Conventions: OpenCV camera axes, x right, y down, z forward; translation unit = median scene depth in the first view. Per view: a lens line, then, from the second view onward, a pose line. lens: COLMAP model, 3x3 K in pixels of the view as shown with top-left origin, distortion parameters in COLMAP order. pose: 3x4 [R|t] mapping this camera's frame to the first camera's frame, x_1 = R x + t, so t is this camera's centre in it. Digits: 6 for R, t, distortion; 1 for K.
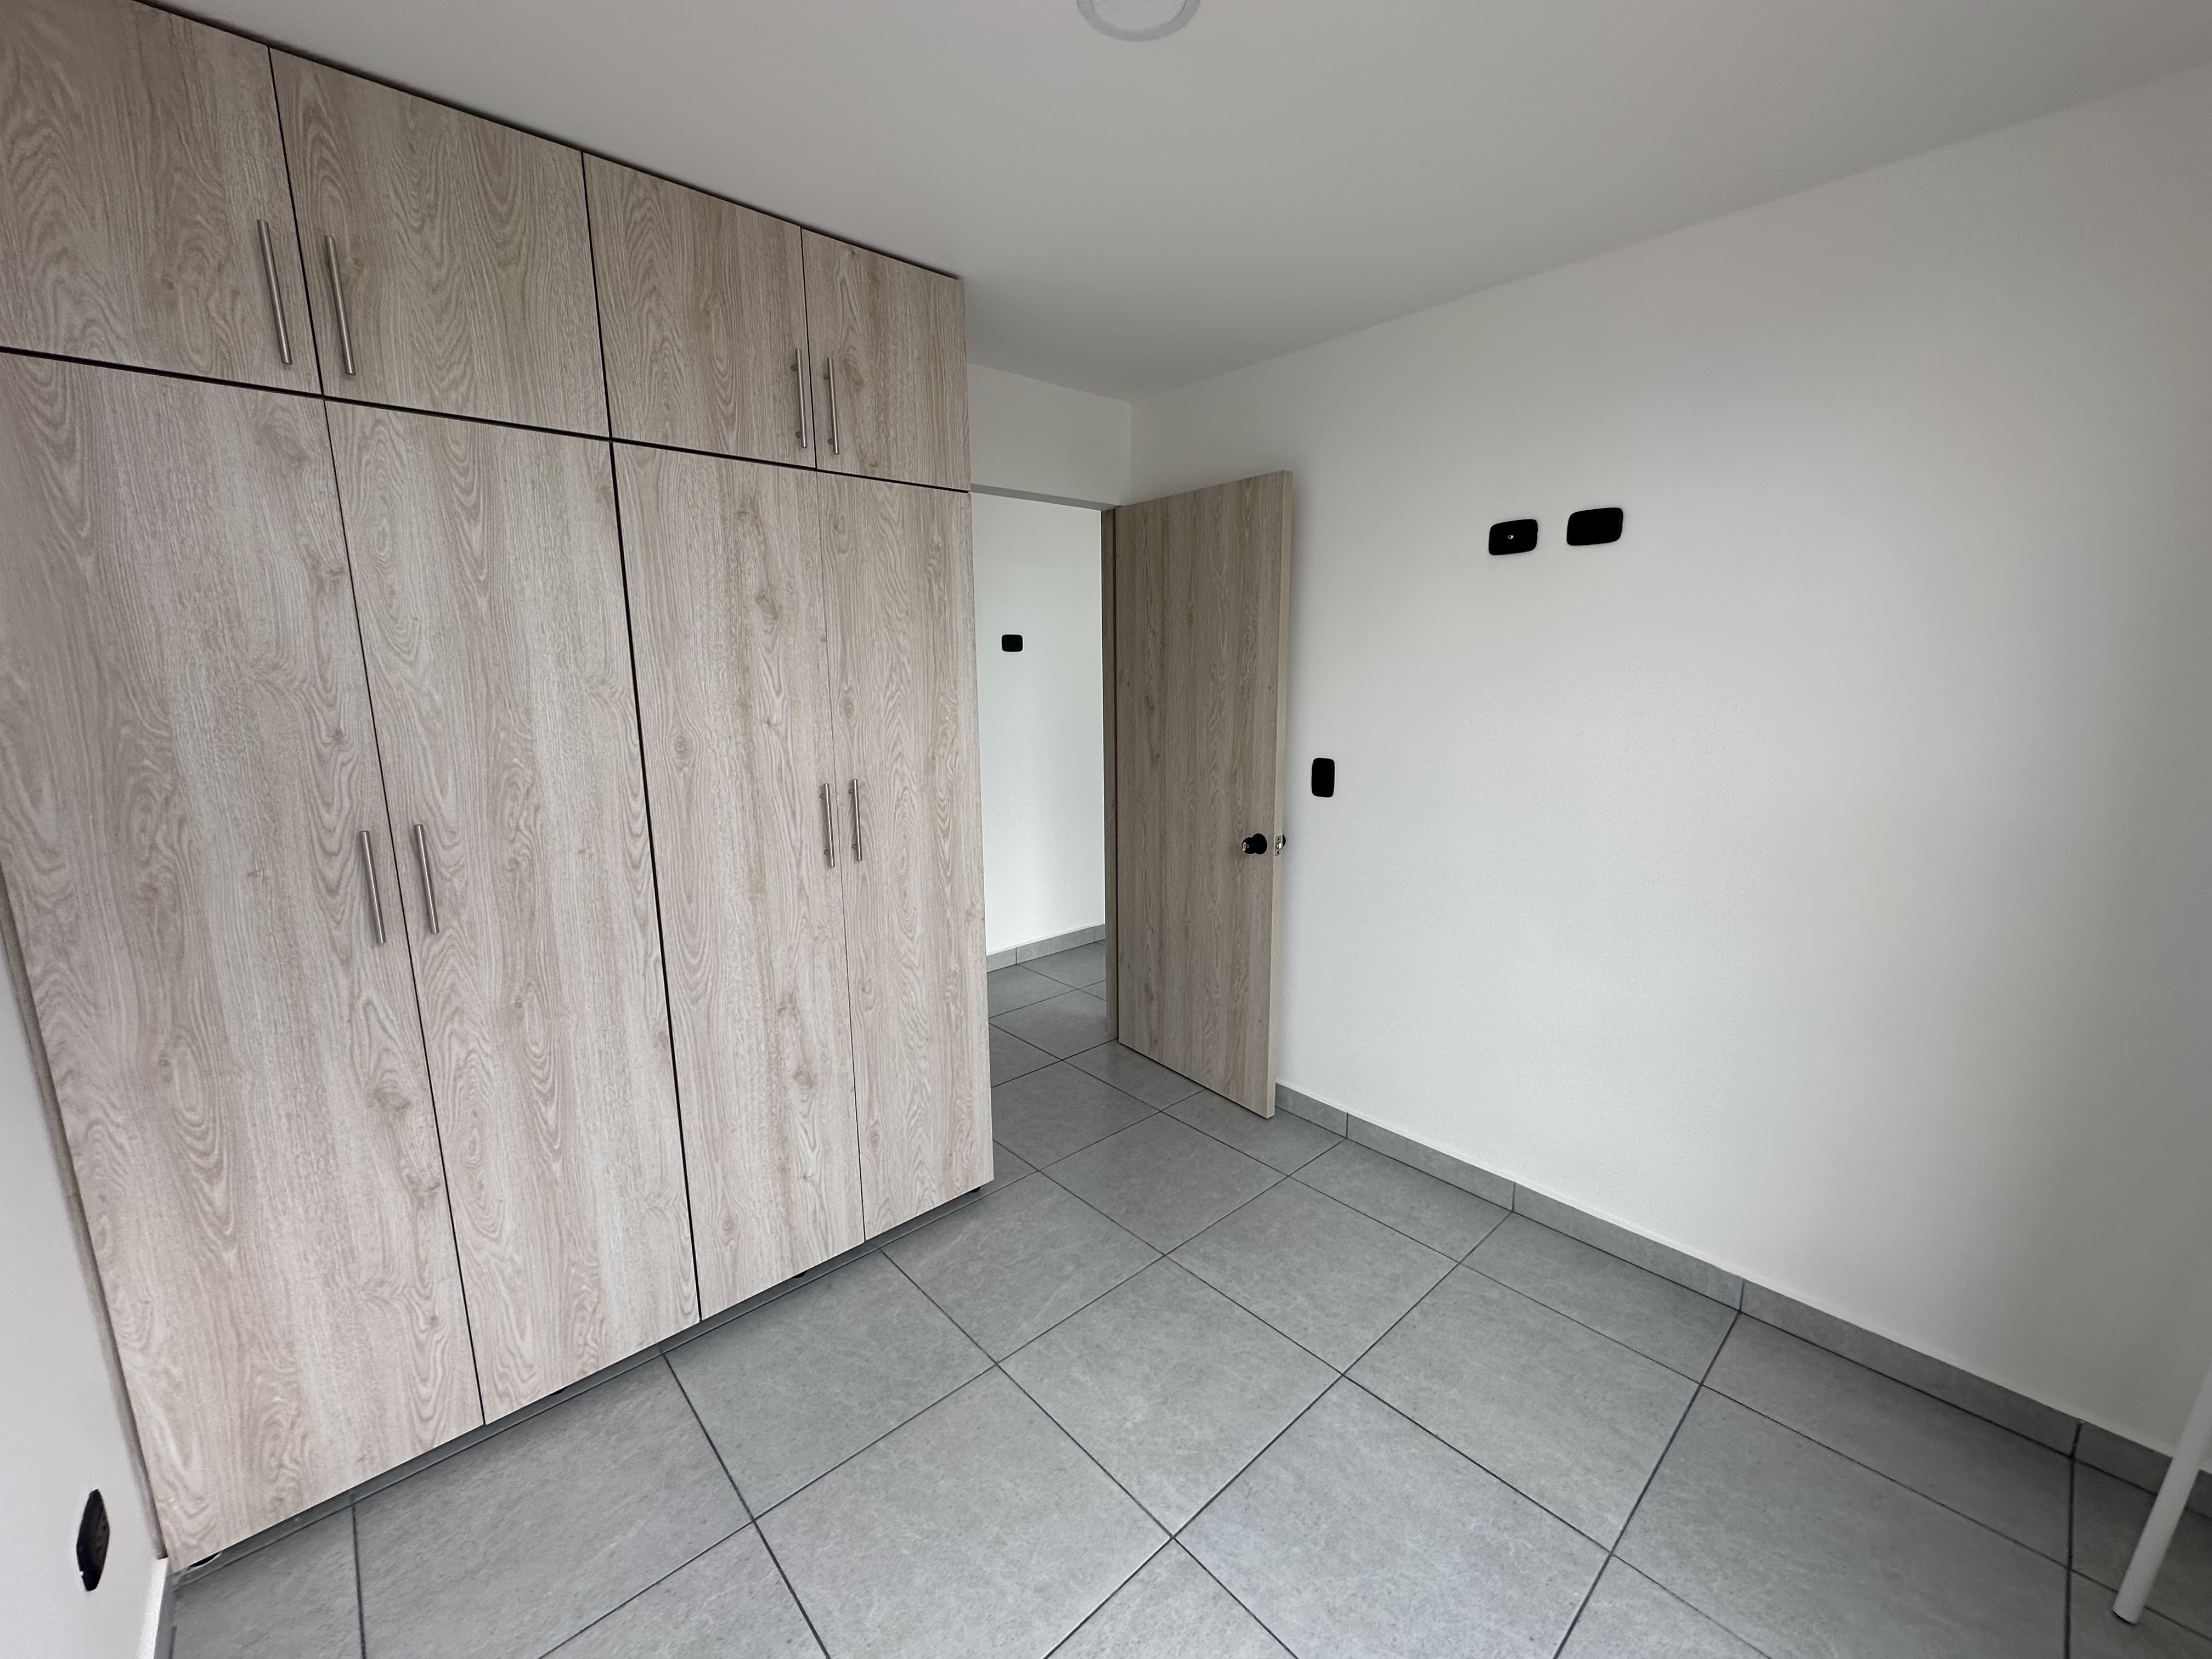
lens RADIAL K [[881.5, 0, 1106.0], [0, 881.5, 829.5], [0, 0, 1]] dist [-0.001903, 0.000370]
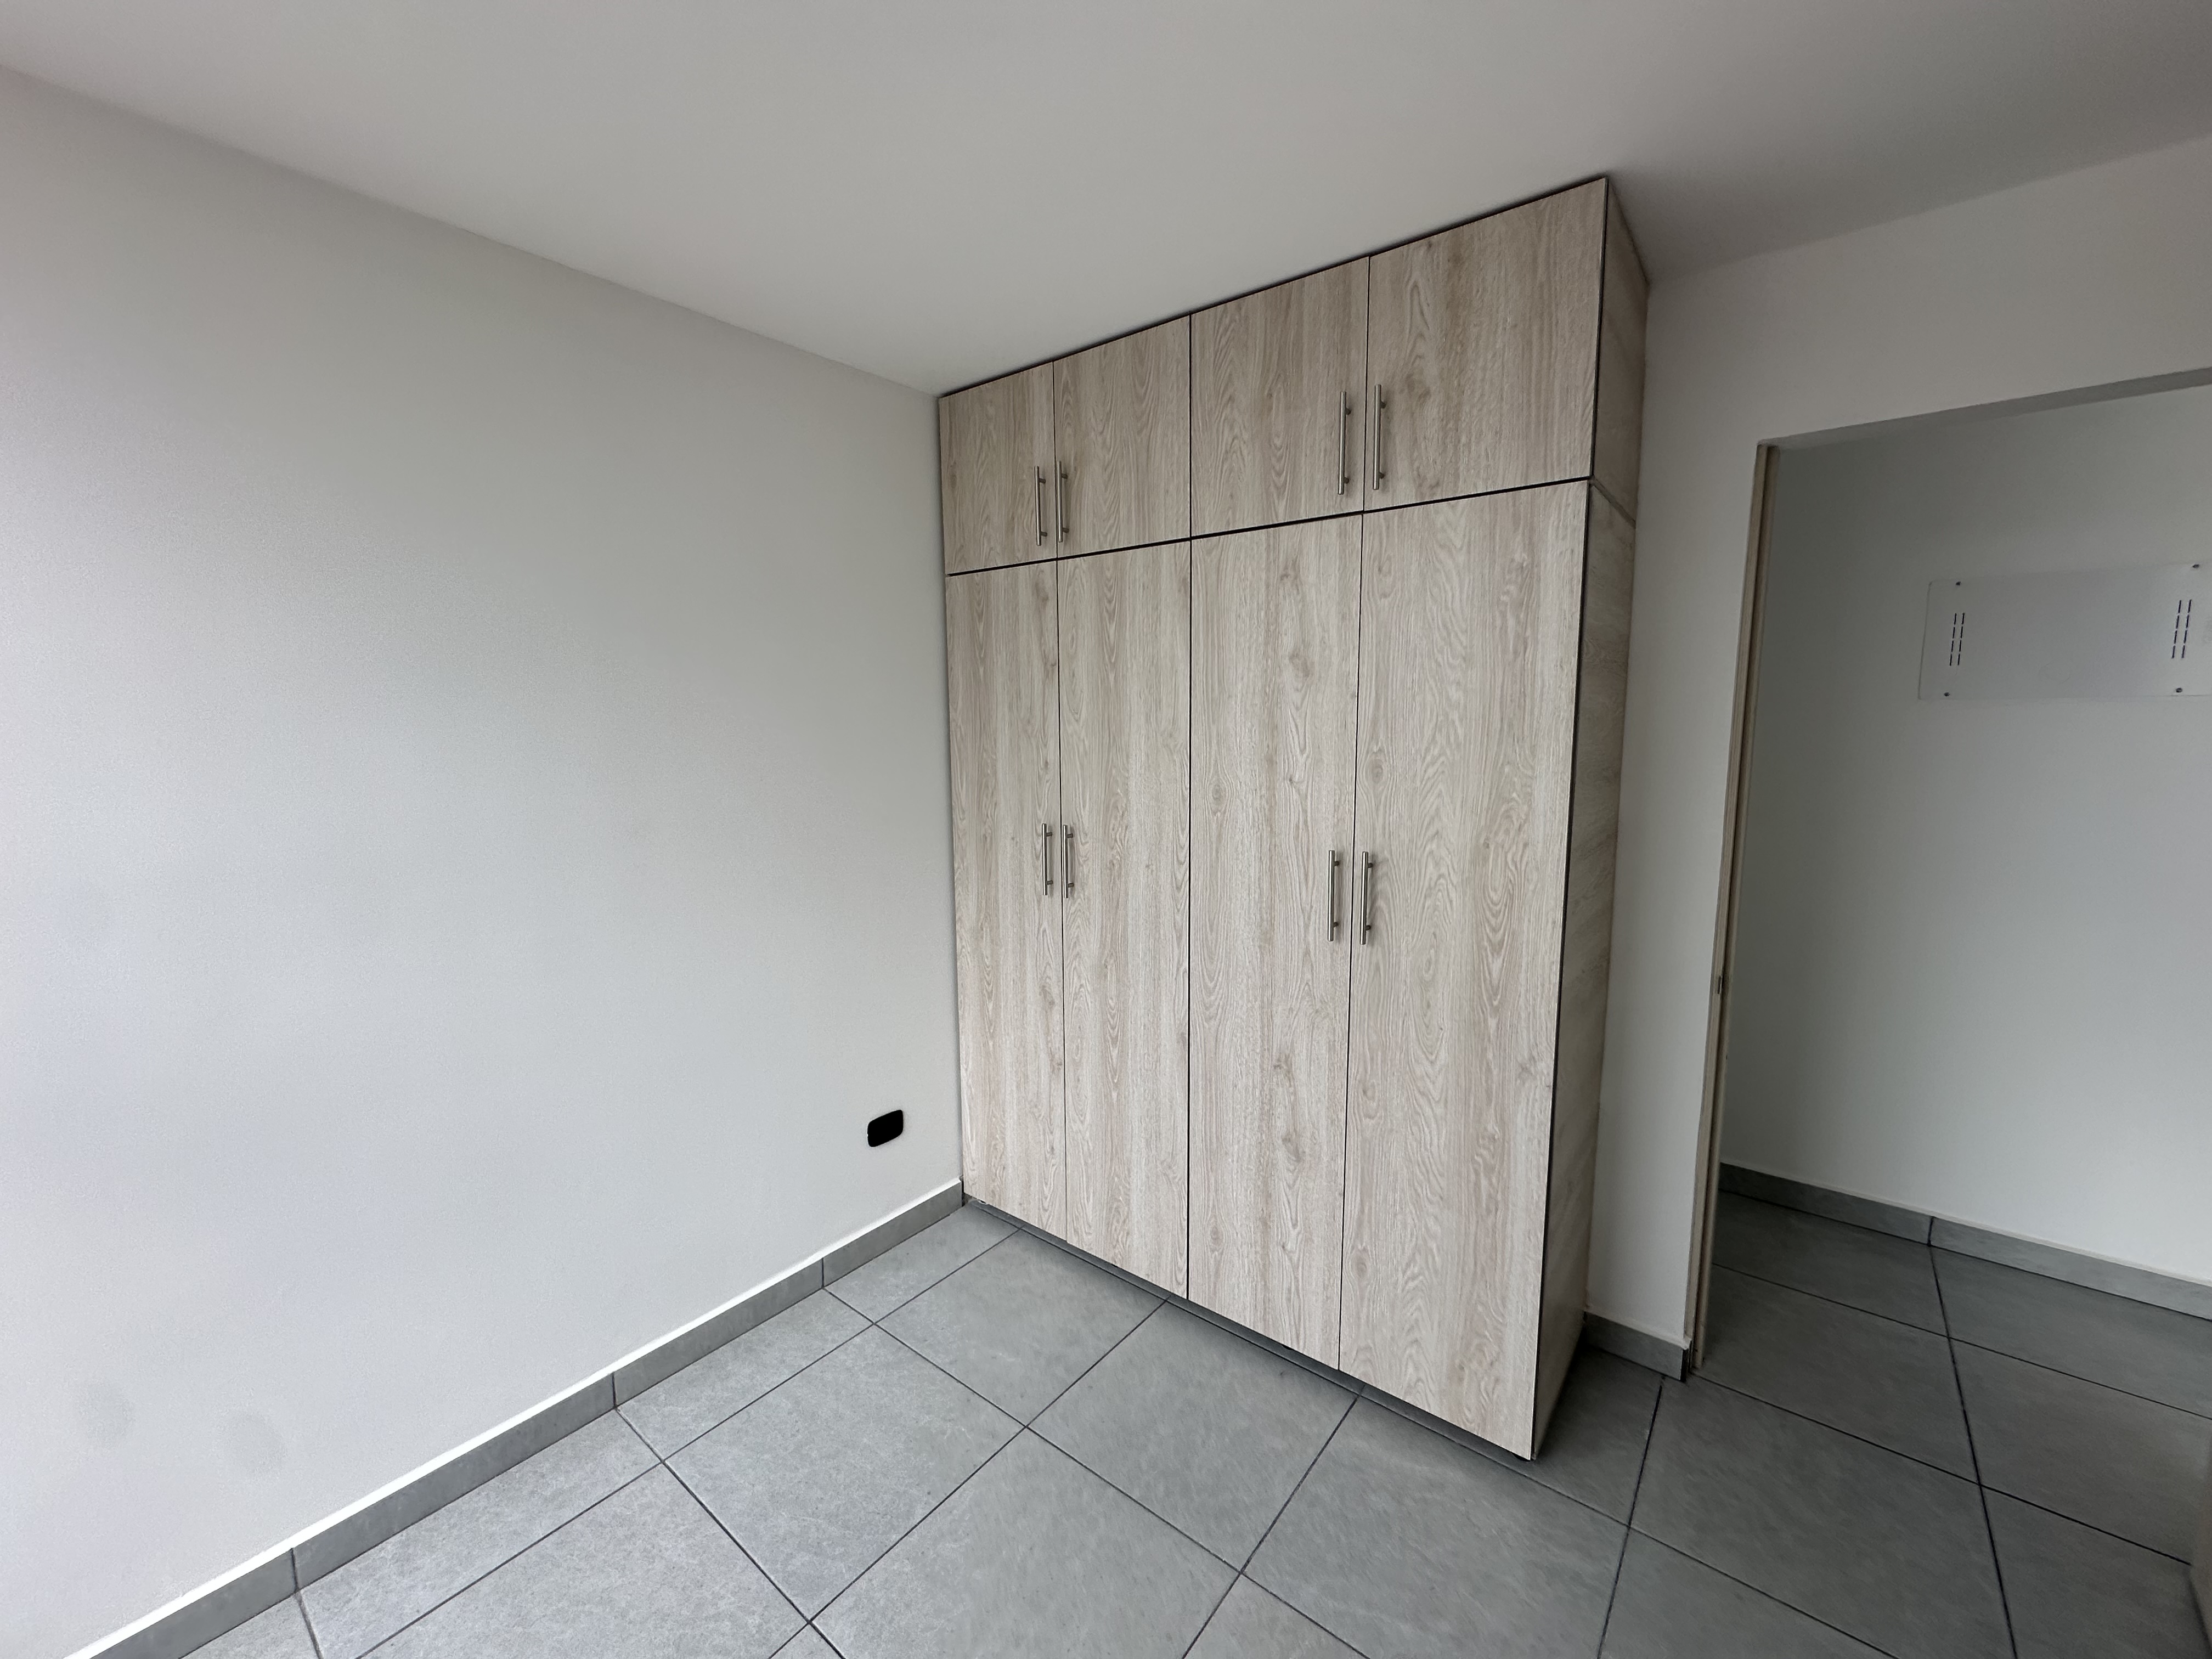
lens RADIAL K [[881.5, 0, 1106.0], [0, 881.5, 829.5], [0, 0, 1]] dist [-0.001903, 0.000370]
pose [[0.157949, 0.131105, -0.978705, 0.587395], [-0.177634, 0.978750, 0.102443, -0.135565], [0.971338, 0.157671, 0.177881, 0.648328]]
